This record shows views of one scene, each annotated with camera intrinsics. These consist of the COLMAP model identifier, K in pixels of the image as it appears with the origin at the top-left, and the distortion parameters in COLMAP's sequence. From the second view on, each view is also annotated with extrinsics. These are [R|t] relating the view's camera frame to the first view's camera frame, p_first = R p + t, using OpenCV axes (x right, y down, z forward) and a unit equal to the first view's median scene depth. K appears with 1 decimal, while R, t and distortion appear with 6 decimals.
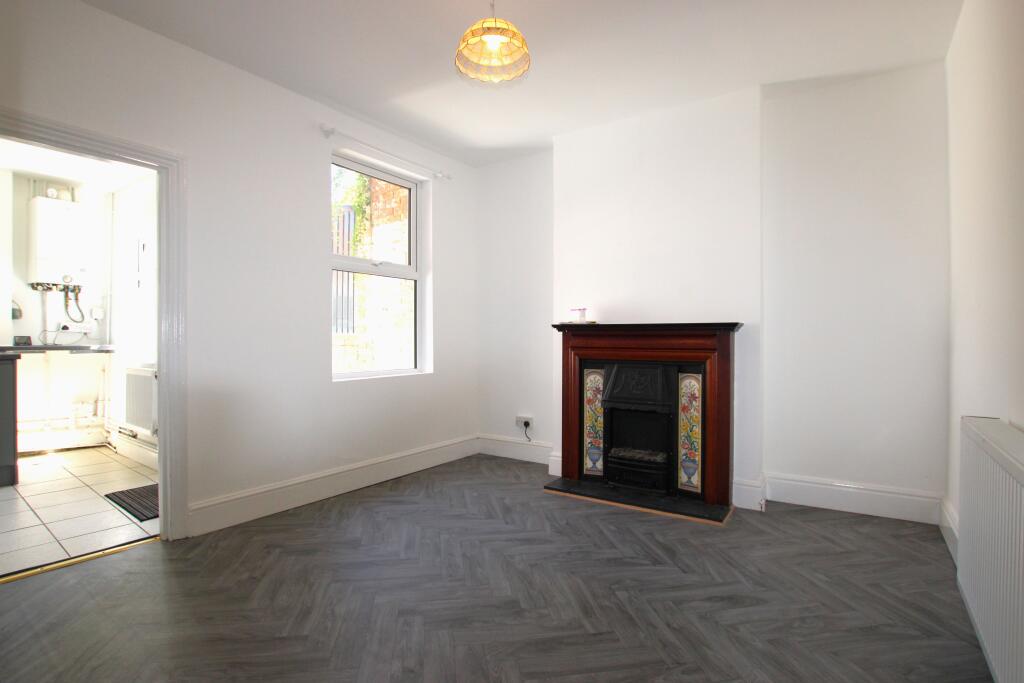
lens RADIAL K [[490.4, 0, 512.8], [0, 490.4, 343.6], [0, 0, 1]] dist [-0.003069, 0.000251]
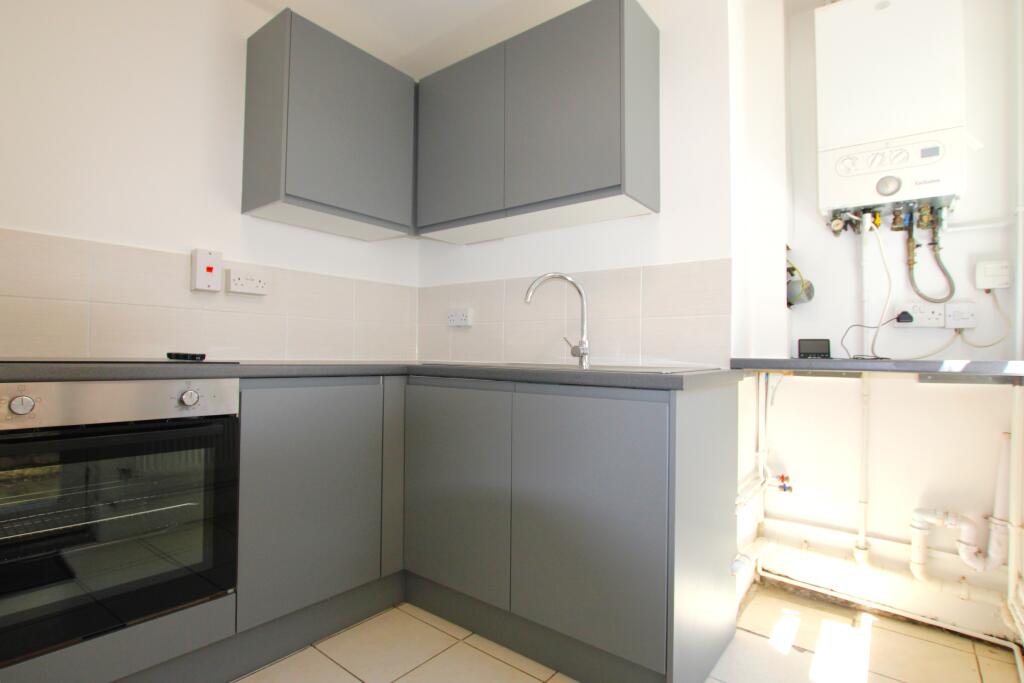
lens RADIAL K [[499.5, 0, 512.9], [0, 499.5, 348.8], [0, 0, 1]] dist [-0.005319, -0.000986]
pose [[-0.054204, -0.012778, -0.998448, -0.481342], [-0.016007, 0.999801, -0.011927, 0.003895], [0.998402, 0.015336, -0.054398, 0.692573]]
